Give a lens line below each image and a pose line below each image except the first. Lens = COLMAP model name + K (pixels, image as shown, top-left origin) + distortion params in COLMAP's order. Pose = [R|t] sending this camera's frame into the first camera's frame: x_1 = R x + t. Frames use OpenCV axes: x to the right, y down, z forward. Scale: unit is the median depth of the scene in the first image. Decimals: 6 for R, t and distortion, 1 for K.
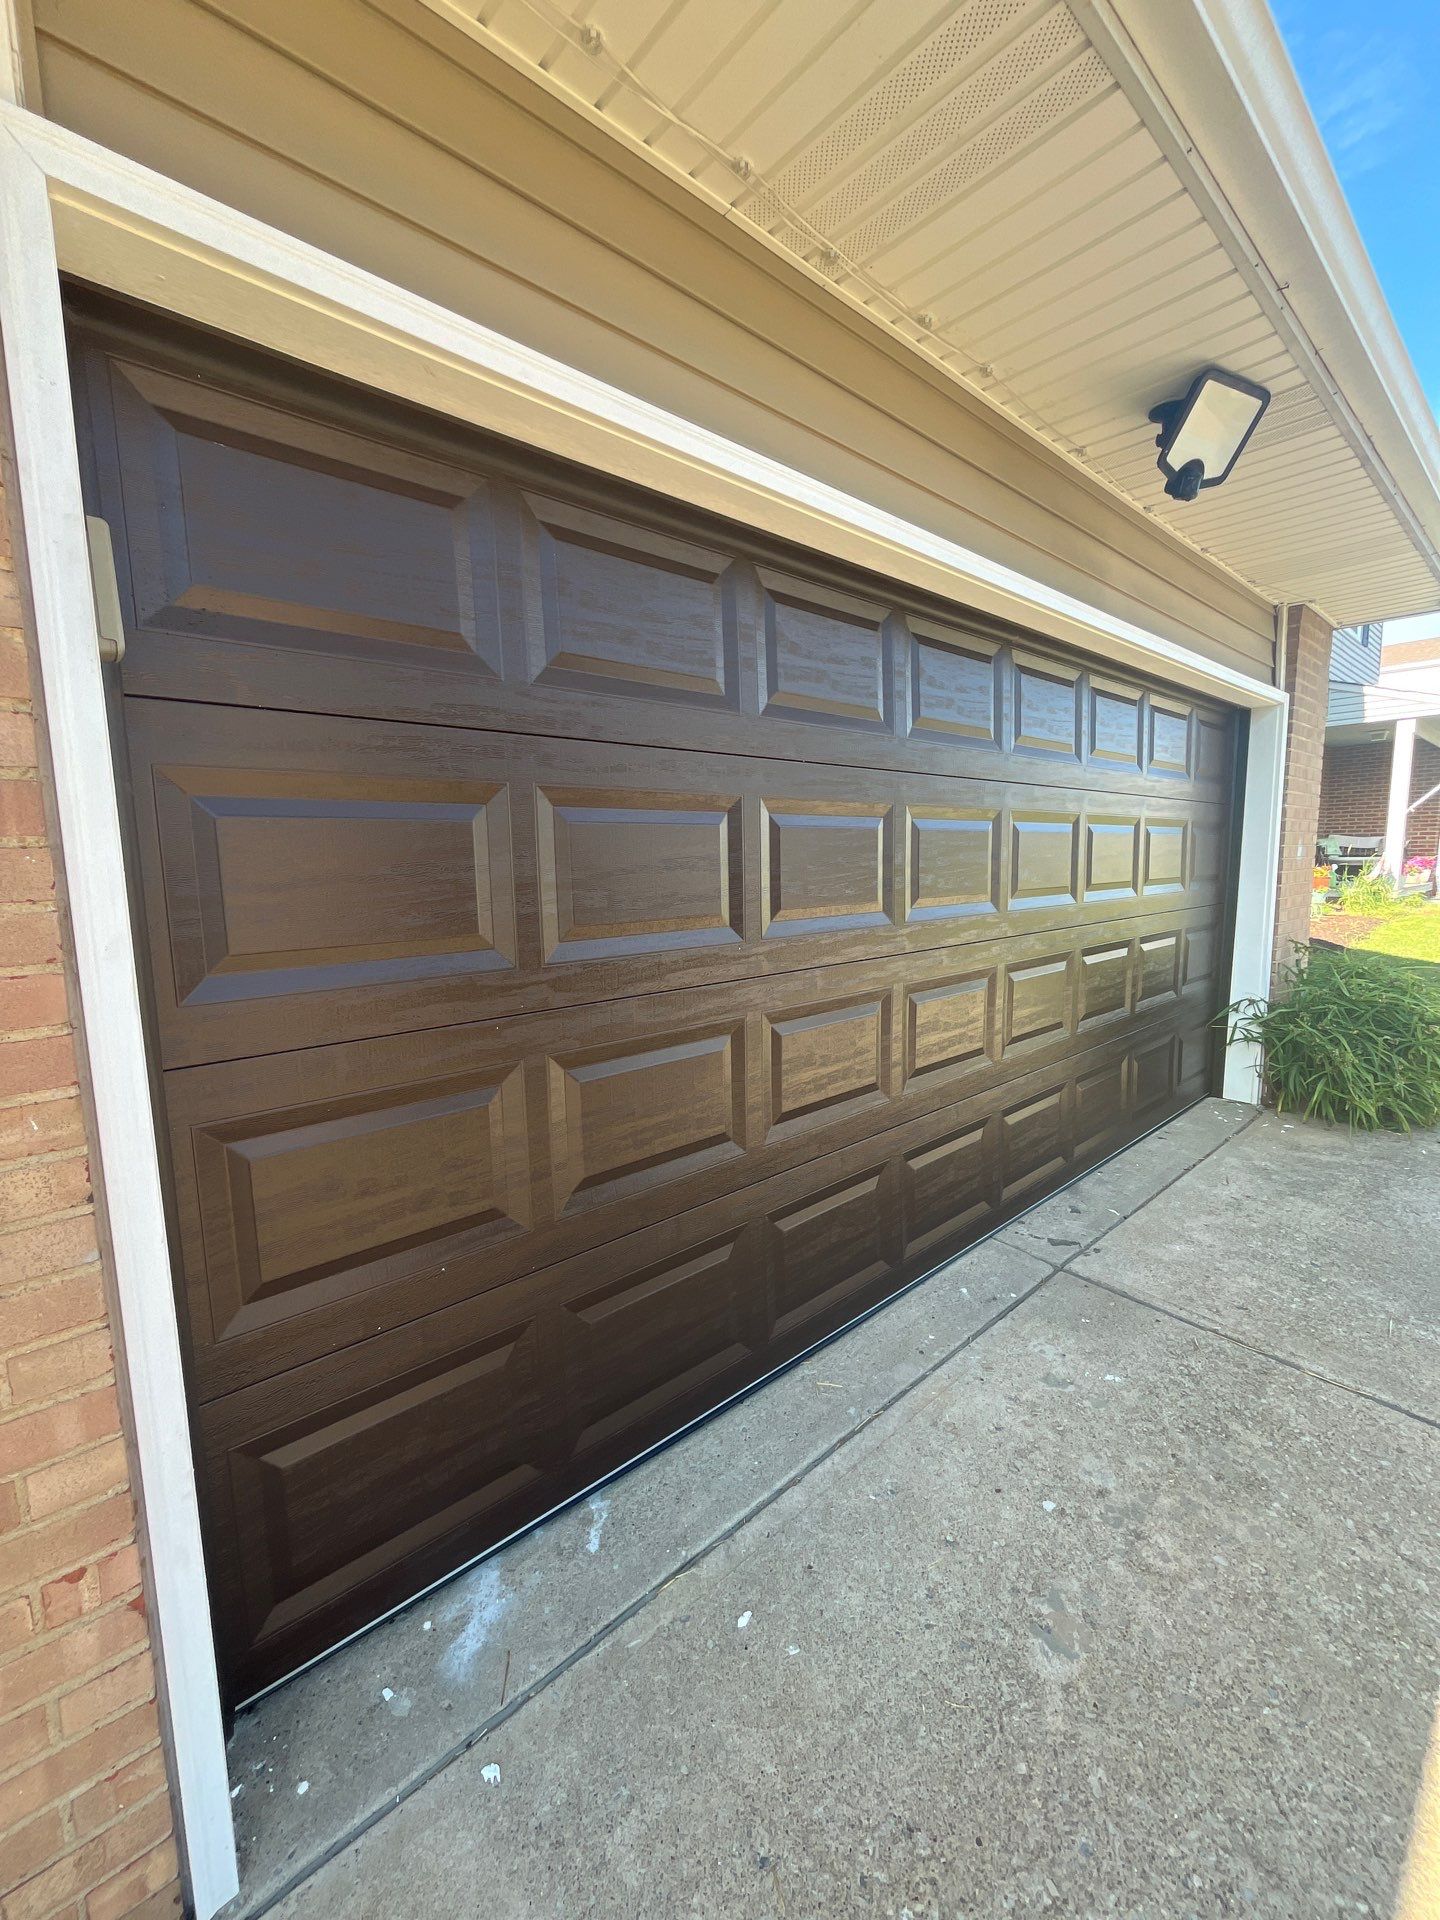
lens RADIAL K [[783.6, 0, 719.6], [0, 783.6, 959.5], [0, 0, 1]] dist [-0.002184, 0.000103]
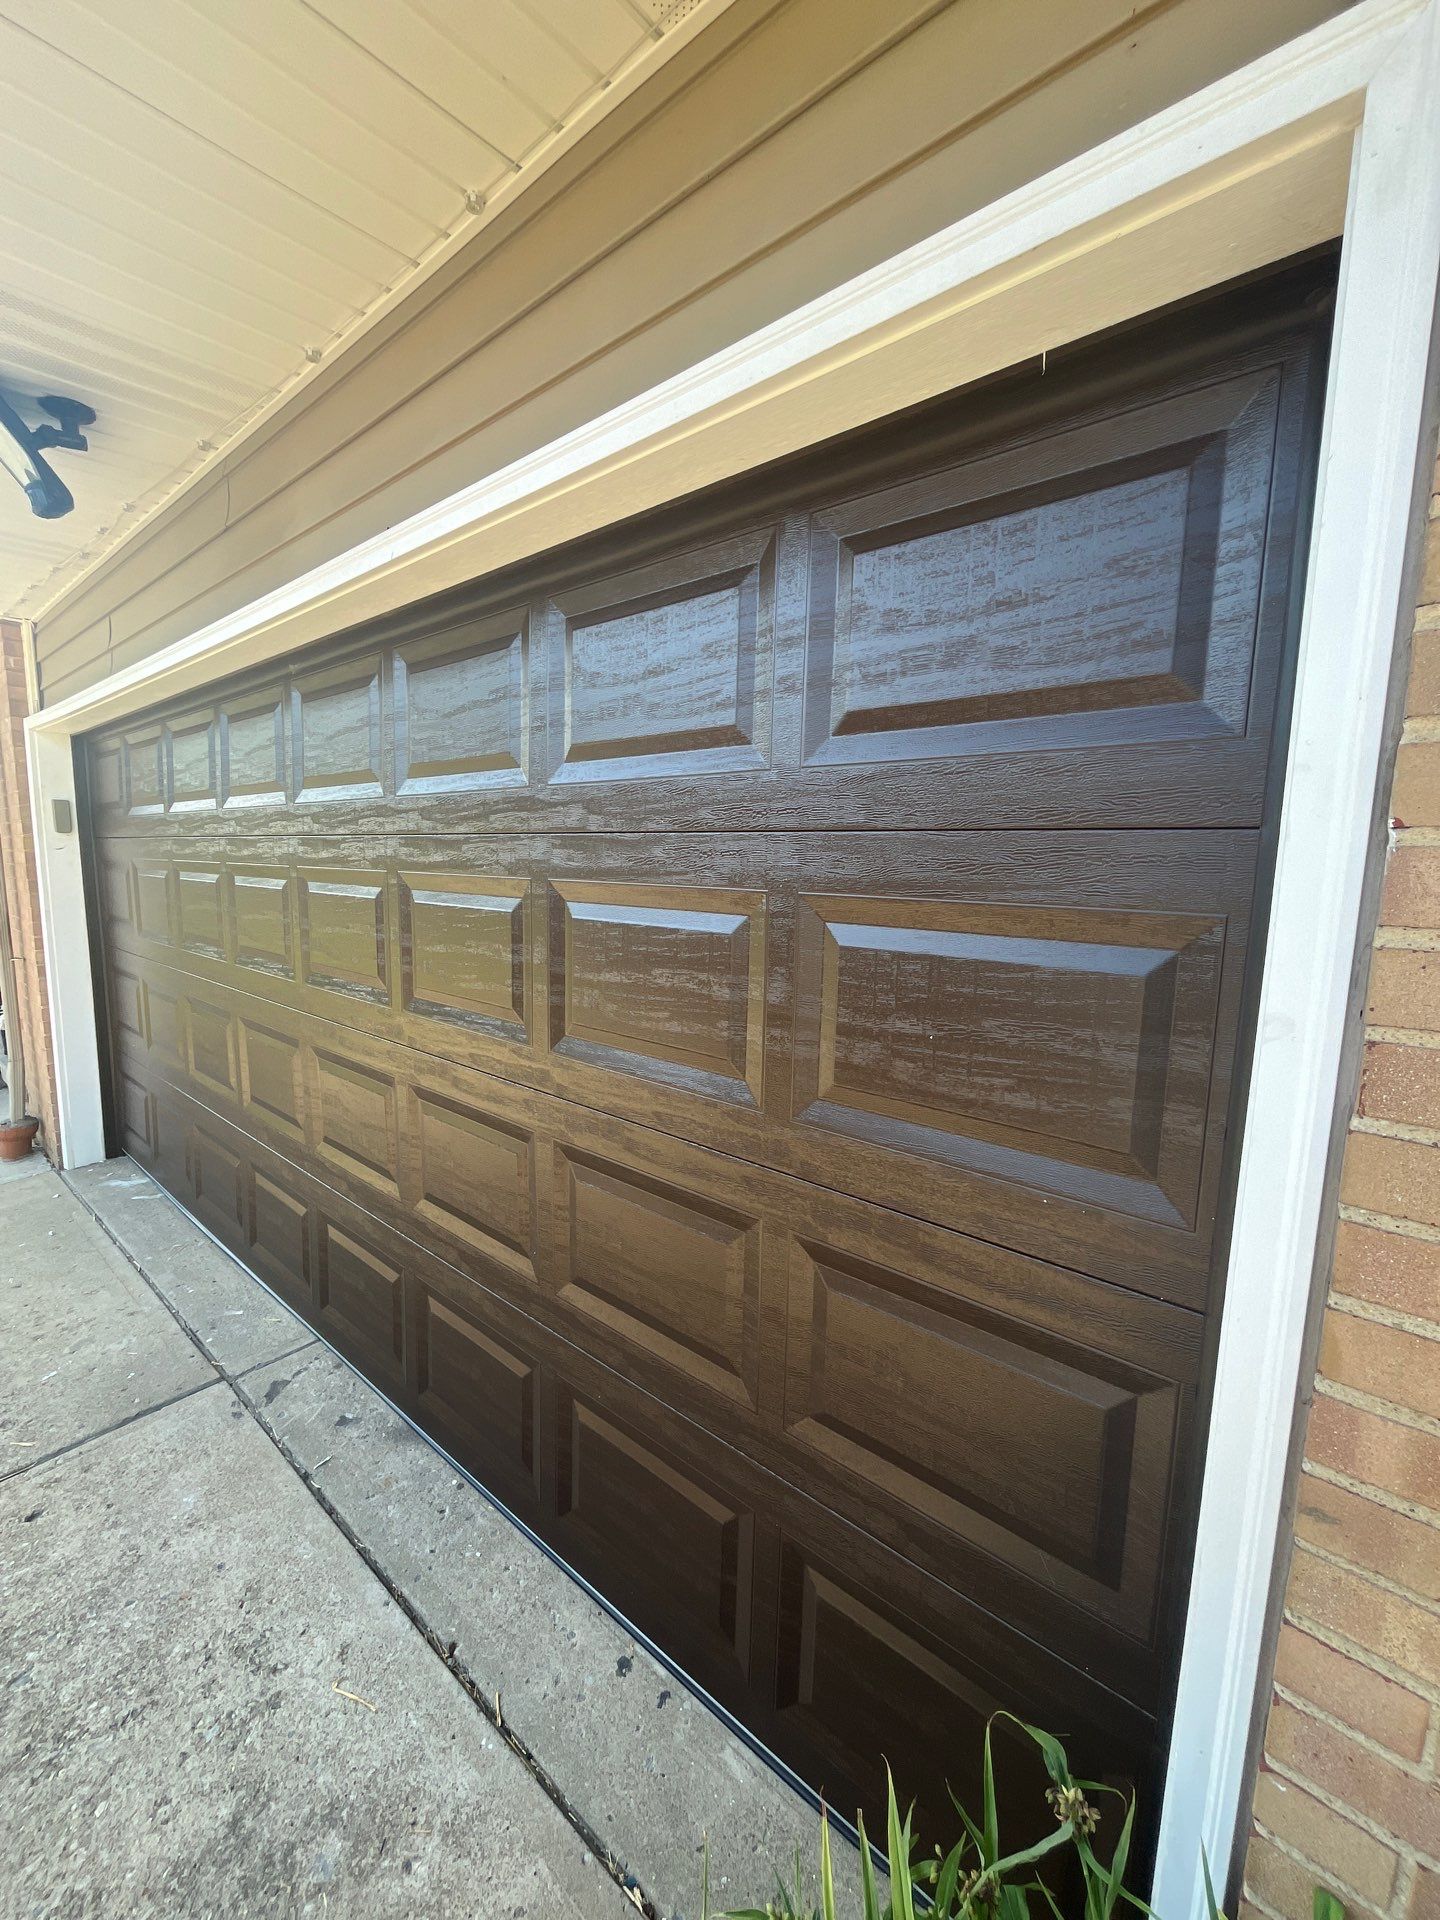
lens RADIAL K [[783.6, 0, 714.1], [0, 783.6, 957.8], [0, 0, 1]] dist [-0.002184, 0.000103]
pose [[0.131862, 0.149875, -0.979872, 2.267085], [-0.146419, 0.980606, 0.130283, -0.474778], [0.980395, 0.126292, 0.151249, 2.332058]]
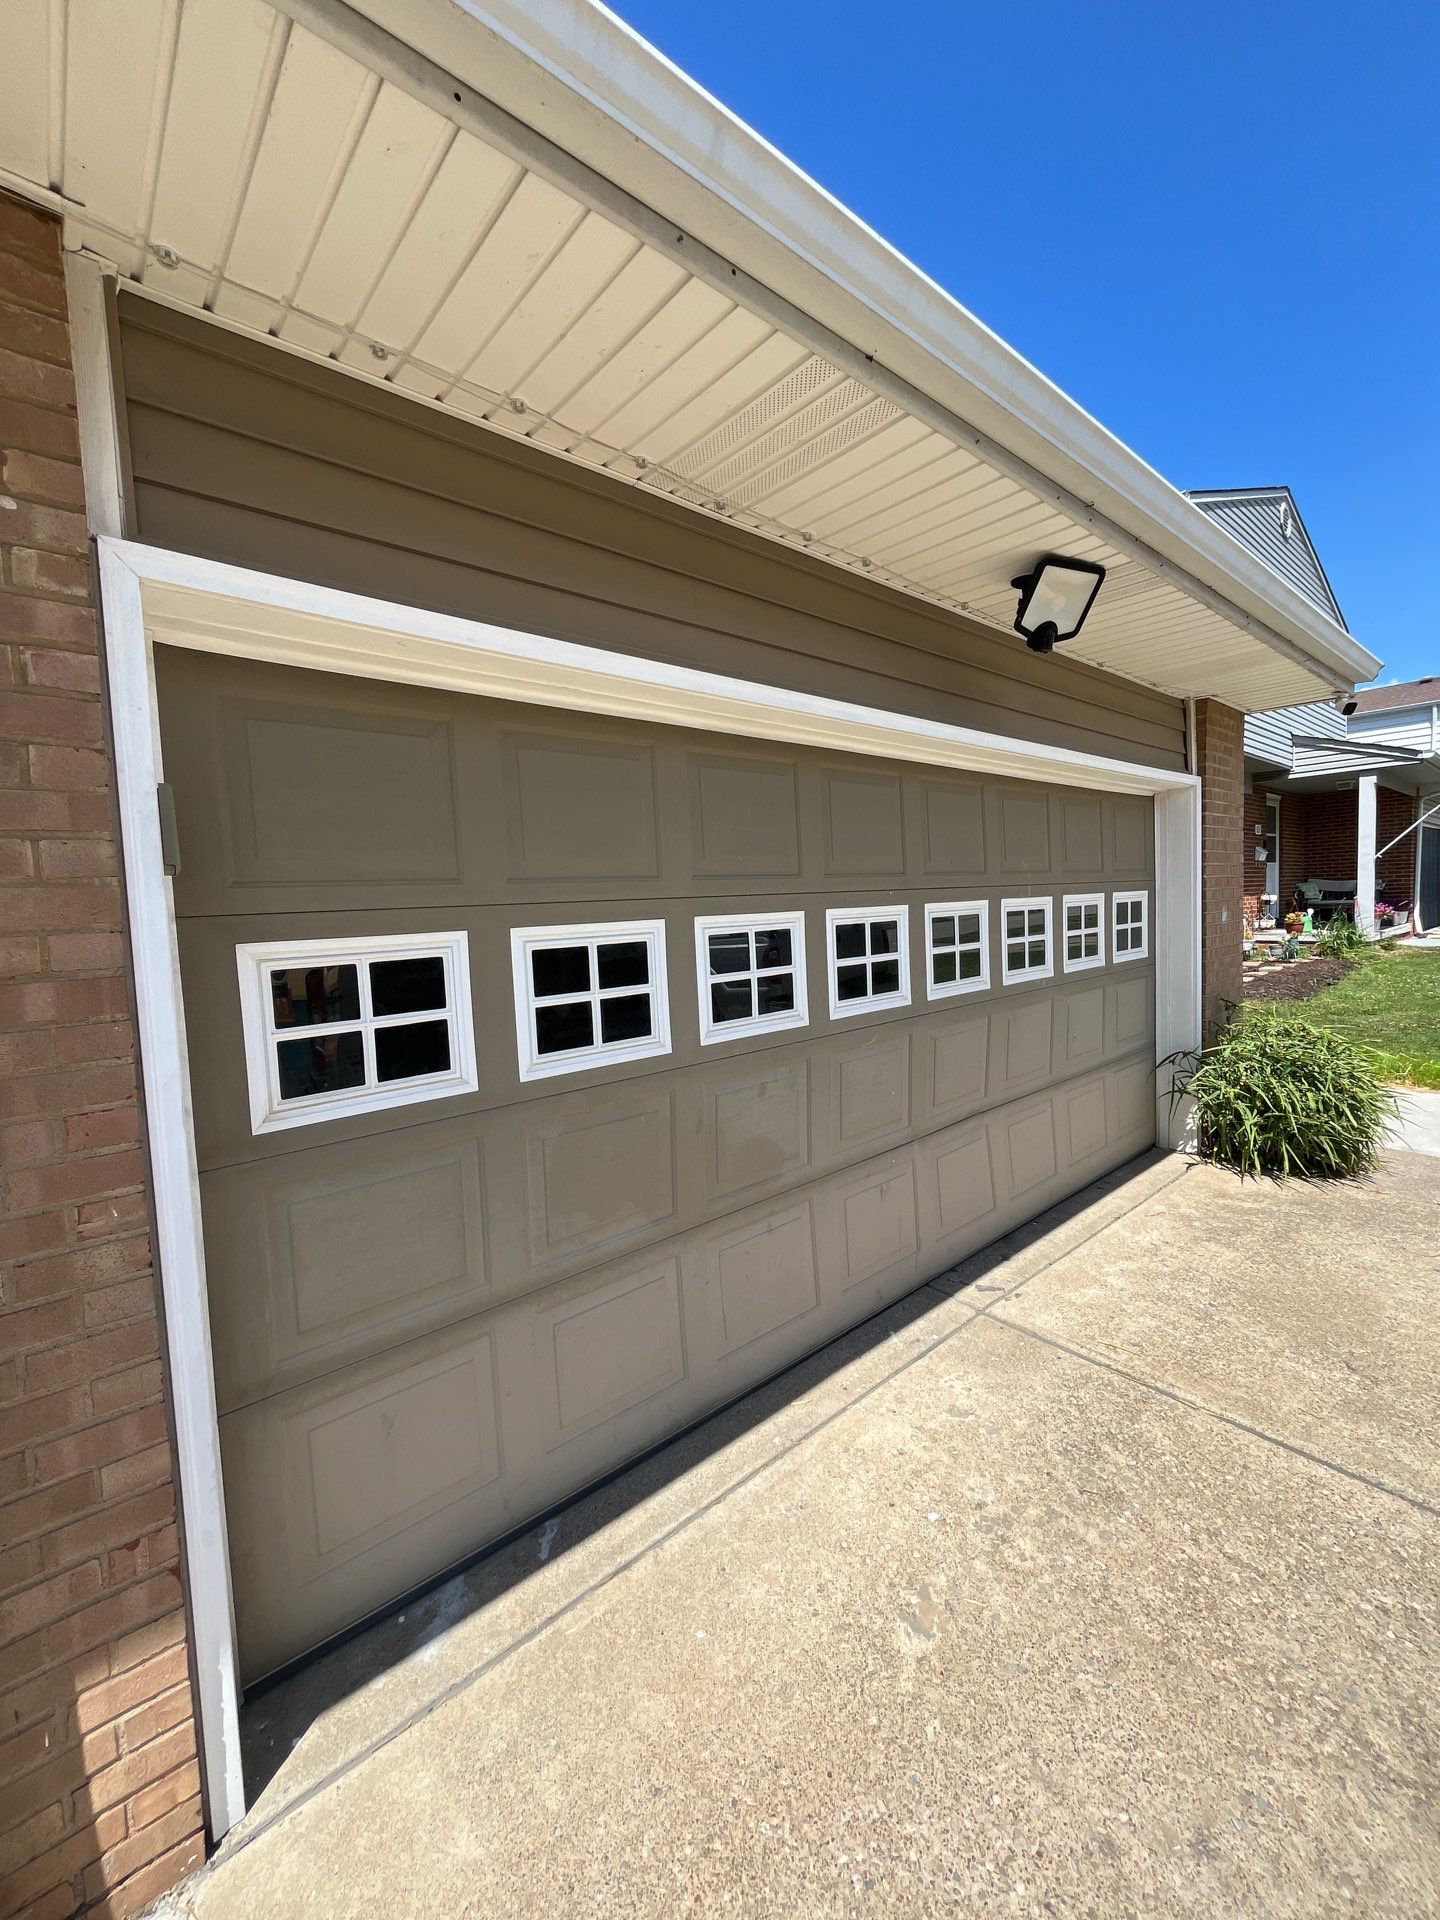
lens RADIAL K [[783.6, 0, 718.4], [0, 783.6, 957.9], [0, 0, 1]] dist [-0.002184, 0.000103]
pose [[0.999711, -0.021206, -0.011336, 0.145973], [0.020471, 0.997903, -0.061404, -0.081301], [0.012614, 0.061154, 0.998049, -0.253291]]
